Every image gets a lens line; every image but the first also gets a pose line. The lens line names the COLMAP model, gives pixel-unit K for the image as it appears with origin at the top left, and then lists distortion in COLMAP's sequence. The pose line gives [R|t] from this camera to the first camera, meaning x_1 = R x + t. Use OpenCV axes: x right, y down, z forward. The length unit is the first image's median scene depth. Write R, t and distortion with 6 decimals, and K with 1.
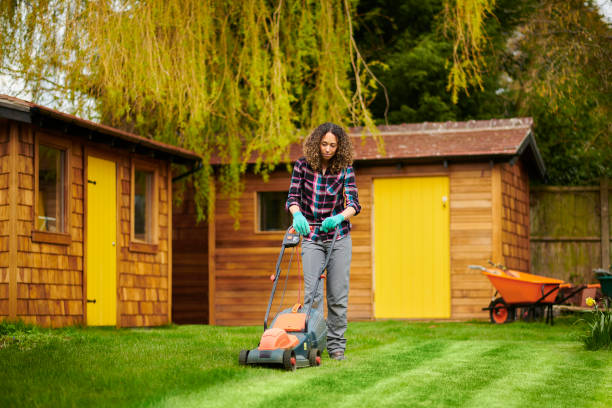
lens RADIAL K [[1687.6, 0, 306.0], [0, 1687.6, 204.0], [0, 0, 1]] dist [0.011419, 0.437451]
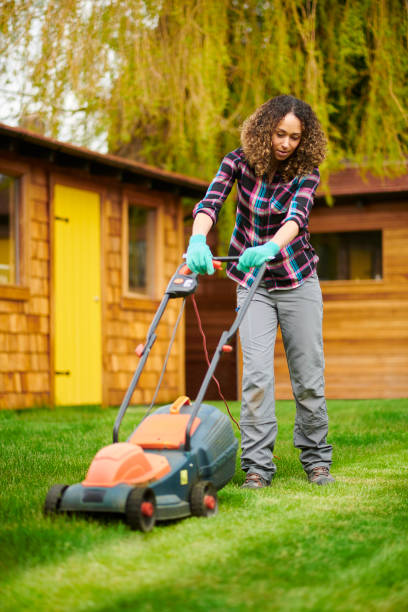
lens RADIAL K [[1687.6, 0, 165.8], [0, 1687.6, 306.4], [0, 0, 1]] dist [0.011419, 0.437451]
pose [[0.987883, -0.004985, -0.155123, 0.037630], [0.009146, 0.999617, 0.026123, 0.006804], [0.154934, -0.027225, 0.987550, 0.230879]]
